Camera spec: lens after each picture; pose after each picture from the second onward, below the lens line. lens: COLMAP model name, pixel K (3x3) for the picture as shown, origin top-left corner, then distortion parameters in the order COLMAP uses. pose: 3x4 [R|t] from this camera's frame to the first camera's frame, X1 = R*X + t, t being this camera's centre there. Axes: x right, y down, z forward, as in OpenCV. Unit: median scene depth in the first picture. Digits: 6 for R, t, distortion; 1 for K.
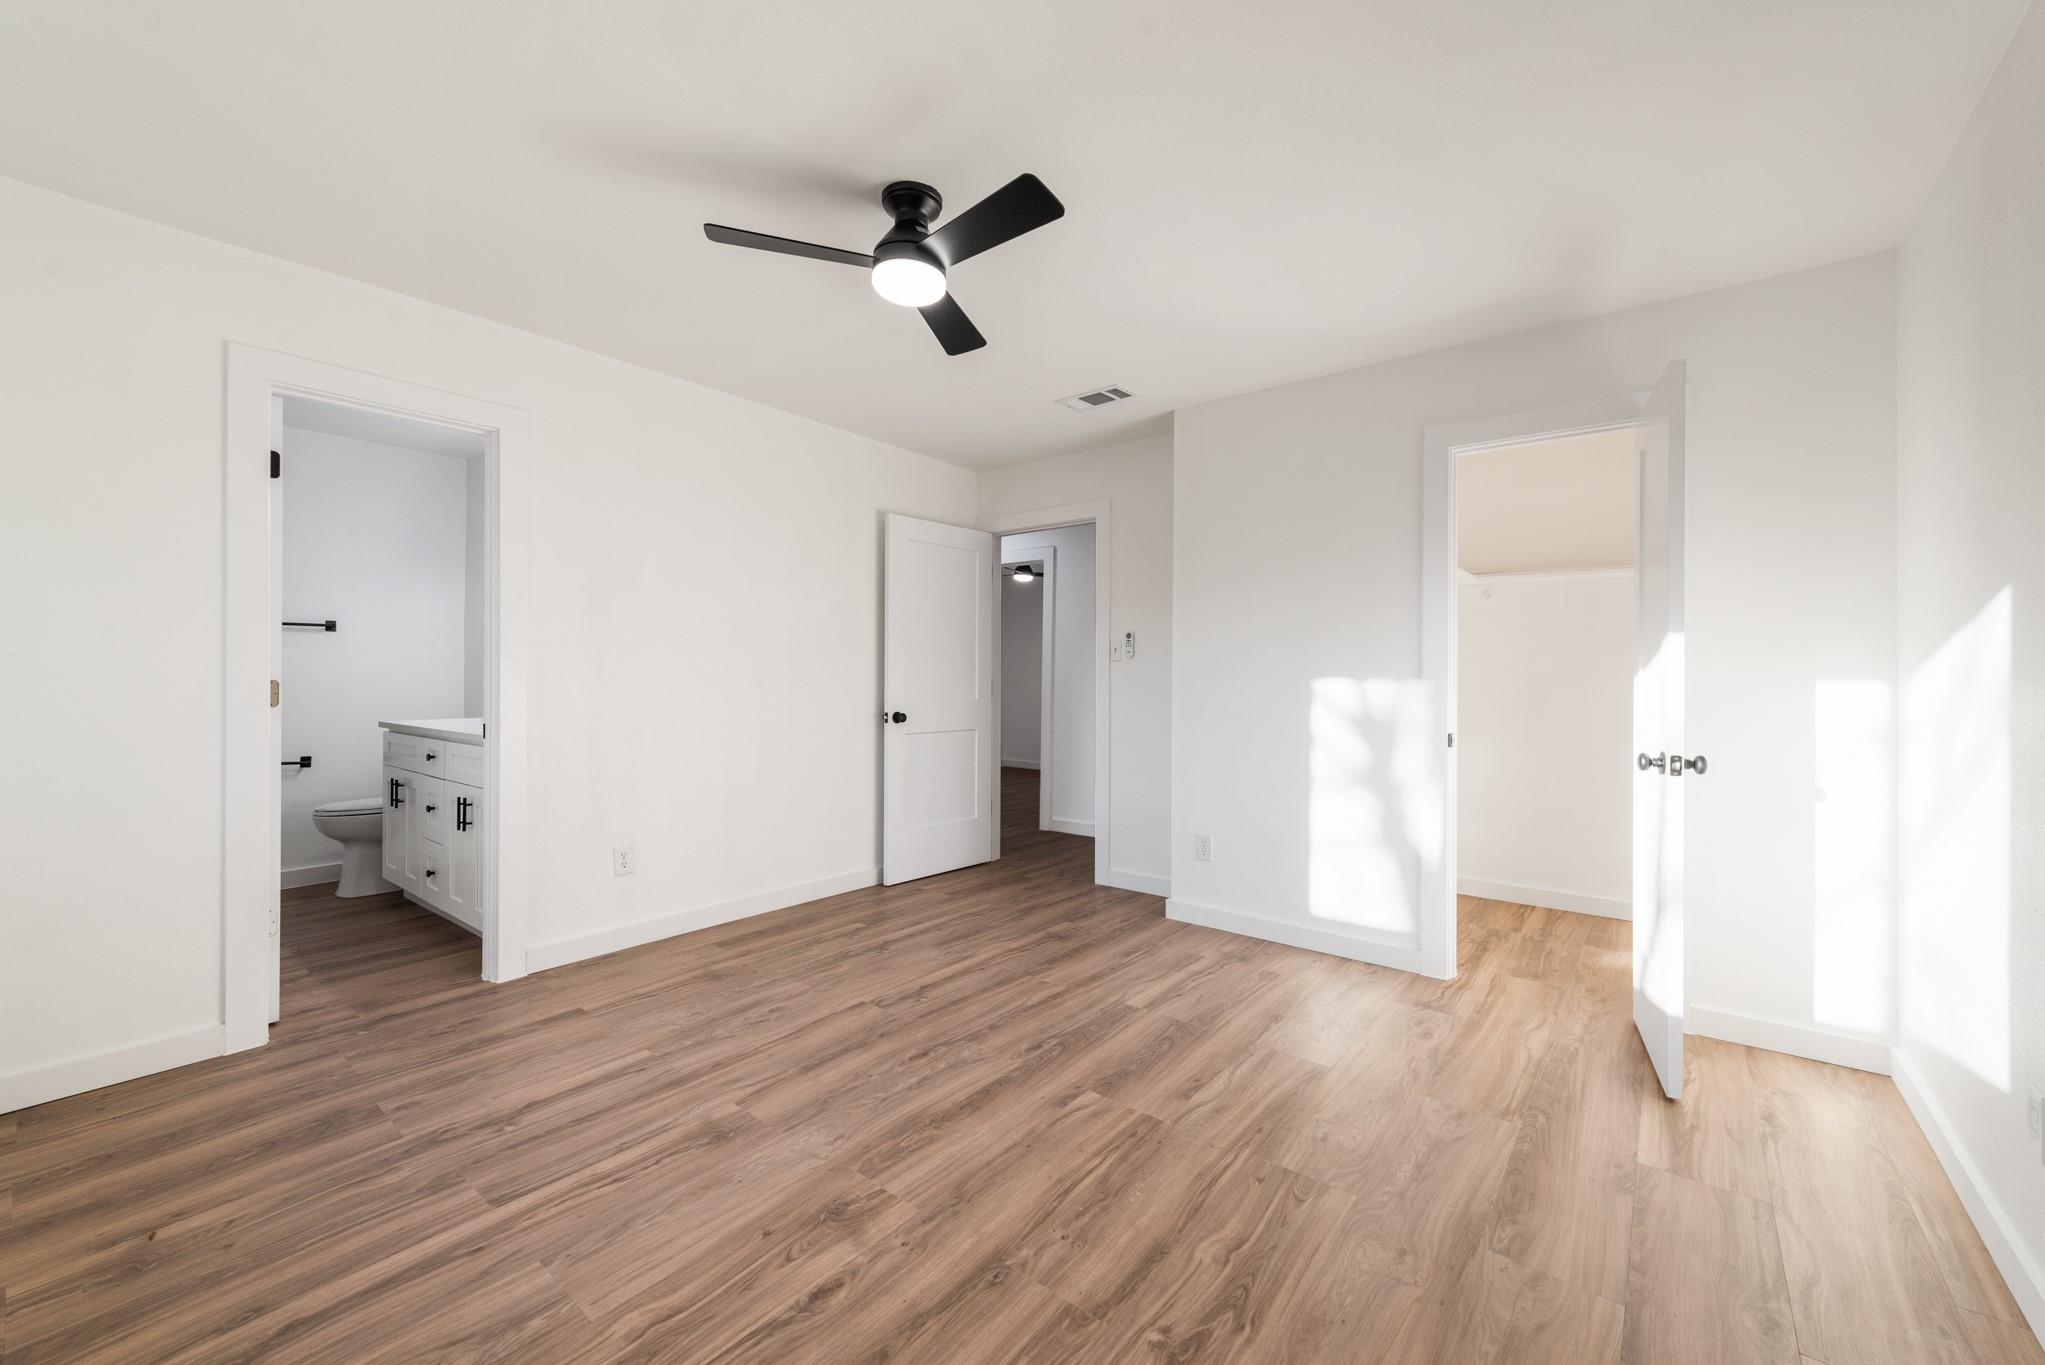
lens RADIAL K [[808.6, 0, 1024.7], [0, 808.6, 675.8], [0, 0, 1]] dist [0.006553, -0.001852]
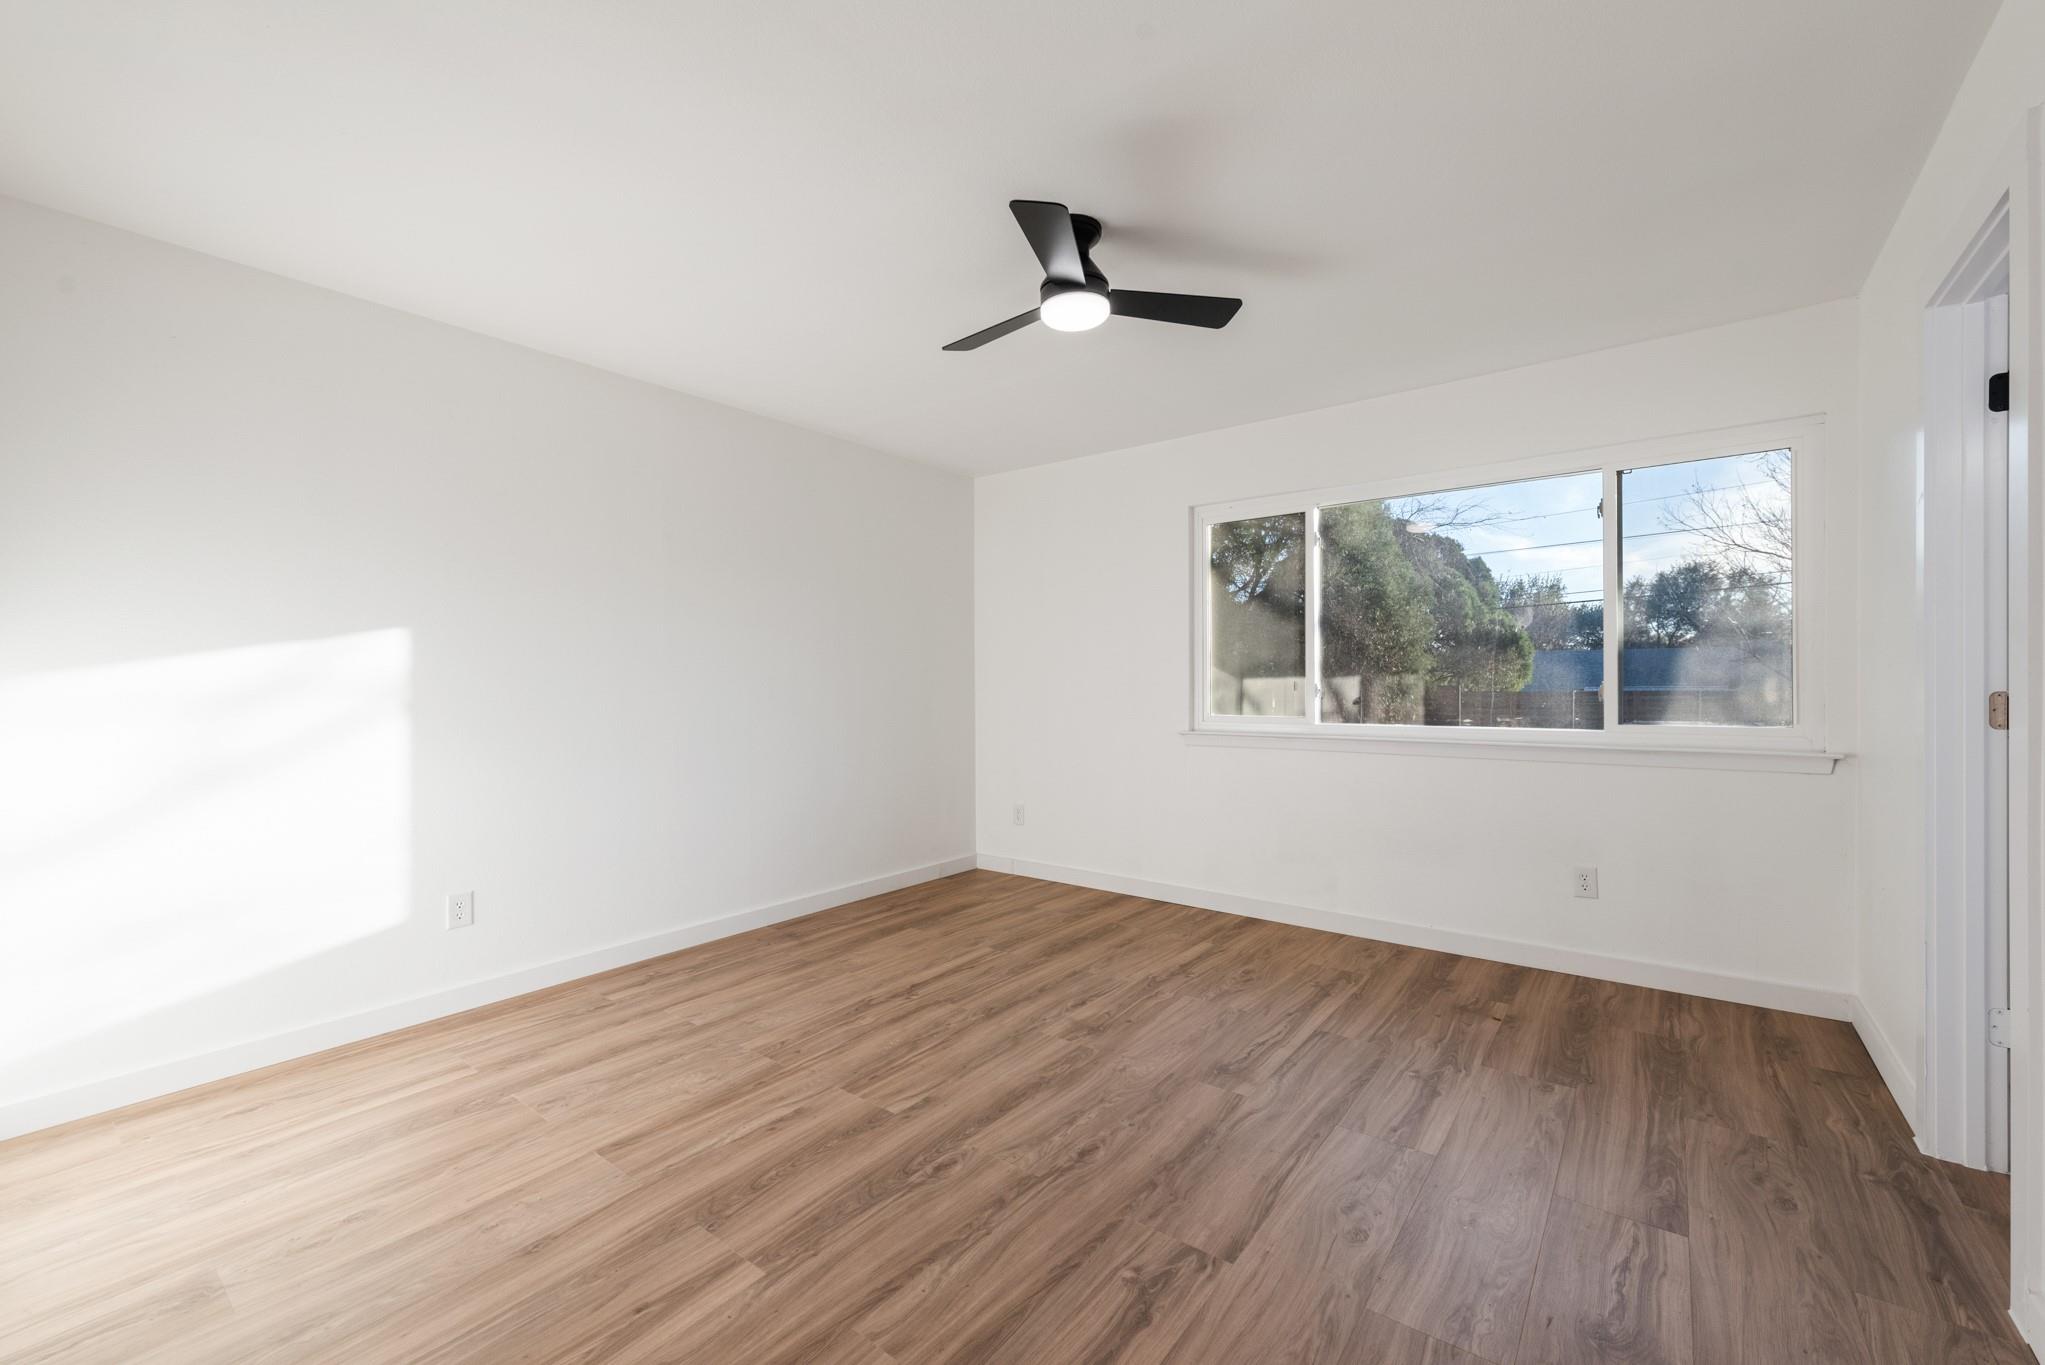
lens RADIAL K [[817.5, 0, 1019.6], [0, 817.5, 678.8], [0, 0, 1]] dist [0.006710, -0.002615]
pose [[-0.999934, -0.001286, -0.011456, -0.057028], [-0.001288, 0.999999, 0.000150, -0.006615], [0.011456, 0.000165, -0.999934, 2.021052]]
